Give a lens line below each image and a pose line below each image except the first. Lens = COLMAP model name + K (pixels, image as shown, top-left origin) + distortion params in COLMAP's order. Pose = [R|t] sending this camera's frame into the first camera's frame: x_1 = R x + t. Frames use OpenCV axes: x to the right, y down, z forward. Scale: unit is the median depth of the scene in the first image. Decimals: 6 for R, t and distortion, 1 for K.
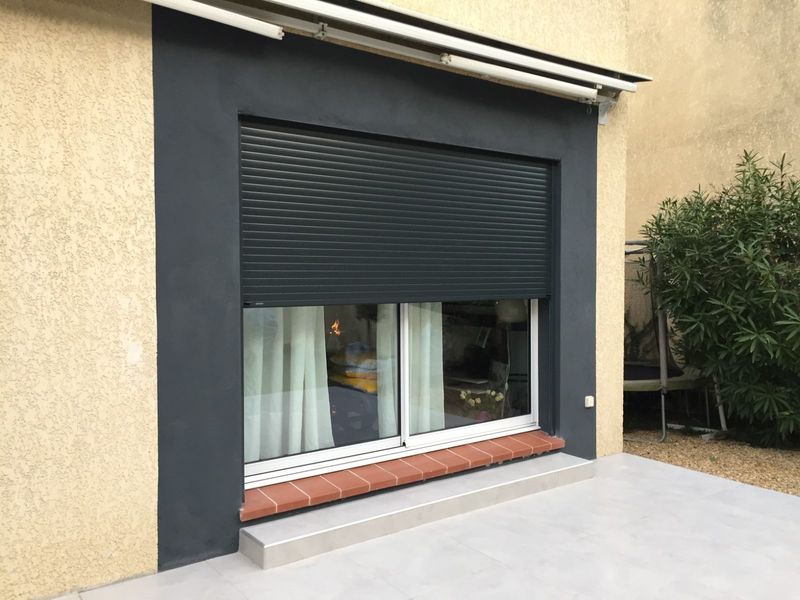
lens RADIAL K [[678.8, 0, 398.7], [0, 678.8, 297.8], [0, 0, 1]] dist [0.079268, -0.112746]
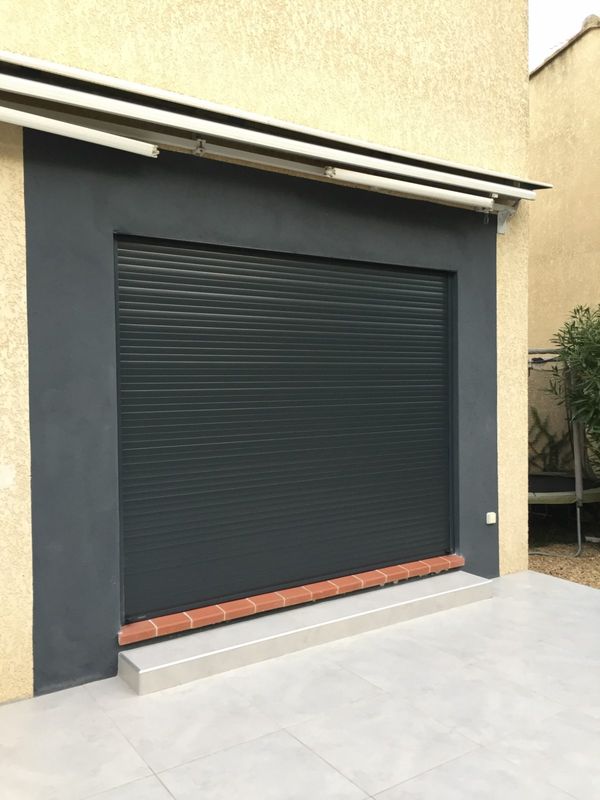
lens RADIAL K [[678.8, 0, 300.5], [0, 678.8, 399.7], [0, 0, 1]] dist [0.079268, -0.112746]
pose [[0.998963, -0.009198, -0.044589, 0.068880], [0.008916, 0.999939, -0.006516, -0.016428], [0.044647, 0.006112, 0.998984, 0.019113]]
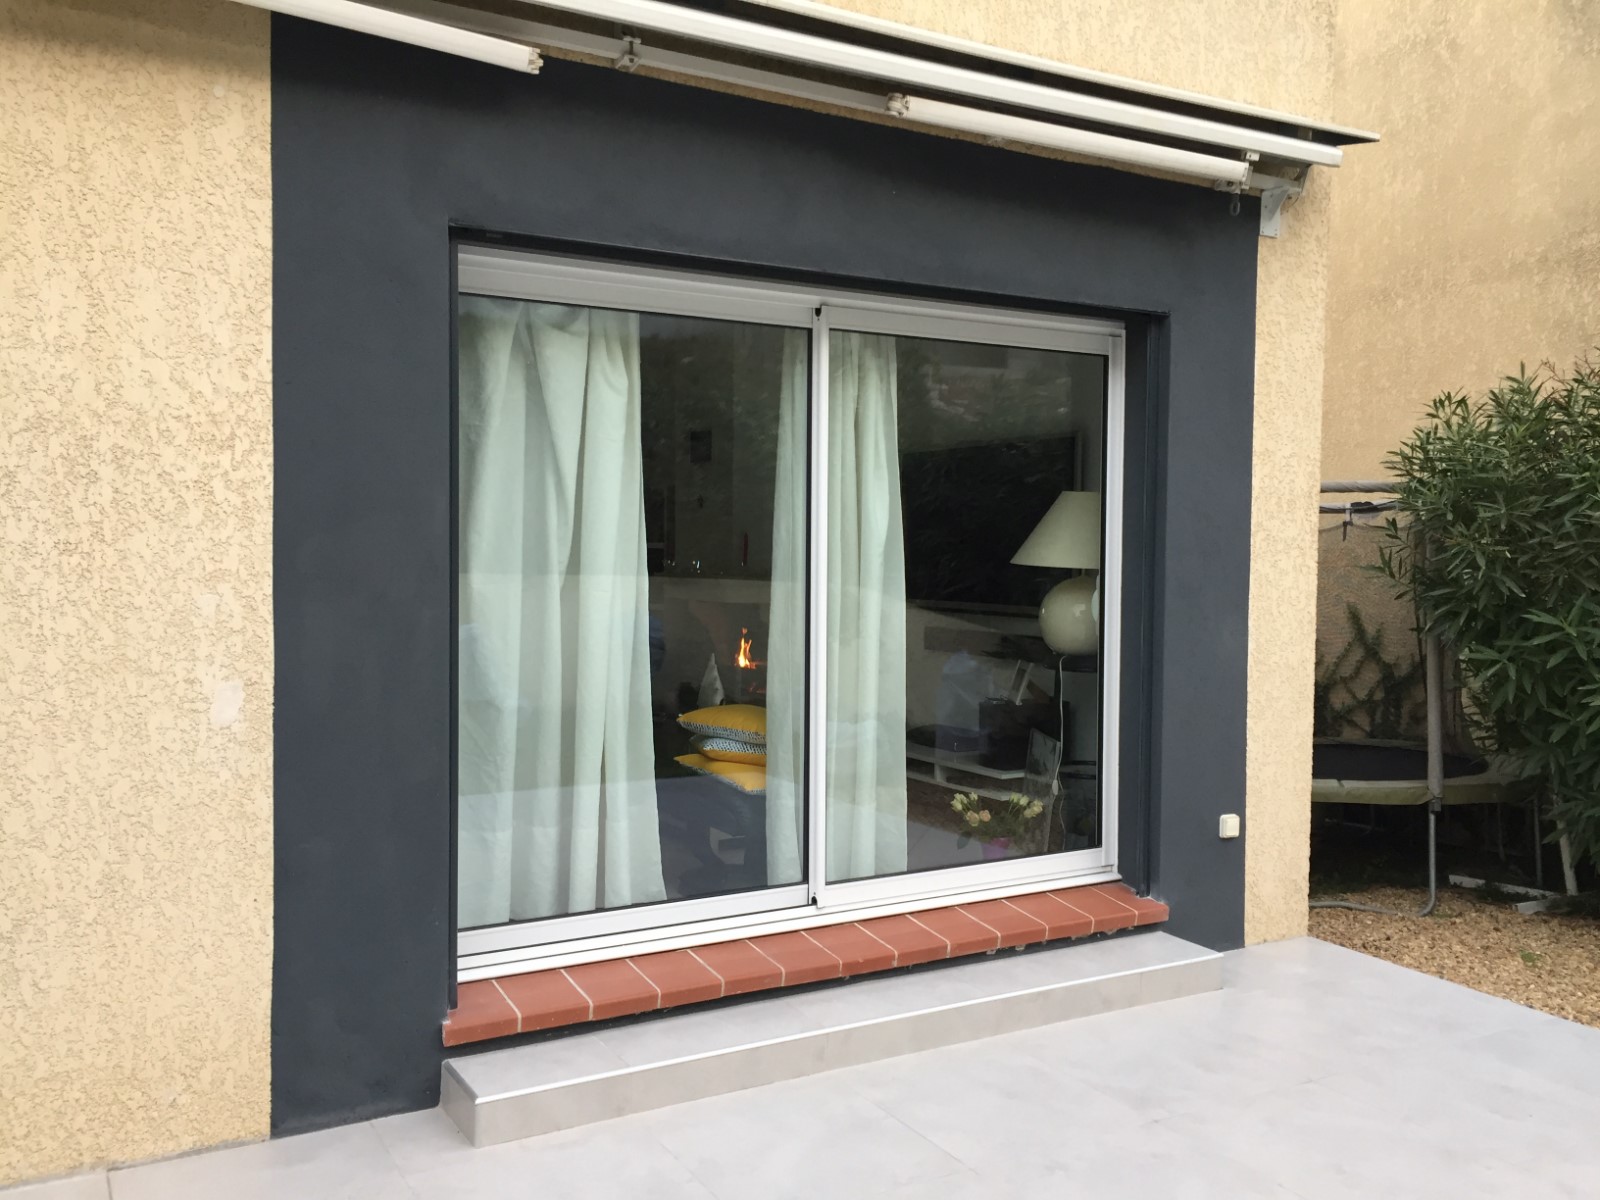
lens RADIAL K [[1357.6, 0, 801.5], [0, 1357.6, 596.5], [0, 0, 1]] dist [0.079268, -0.112746]
pose [[0.992961, 0.016156, -0.117336, 0.122932], [-0.015739, 0.999866, 0.004478, -0.007611], [0.117393, -0.002600, 0.993082, 0.037881]]
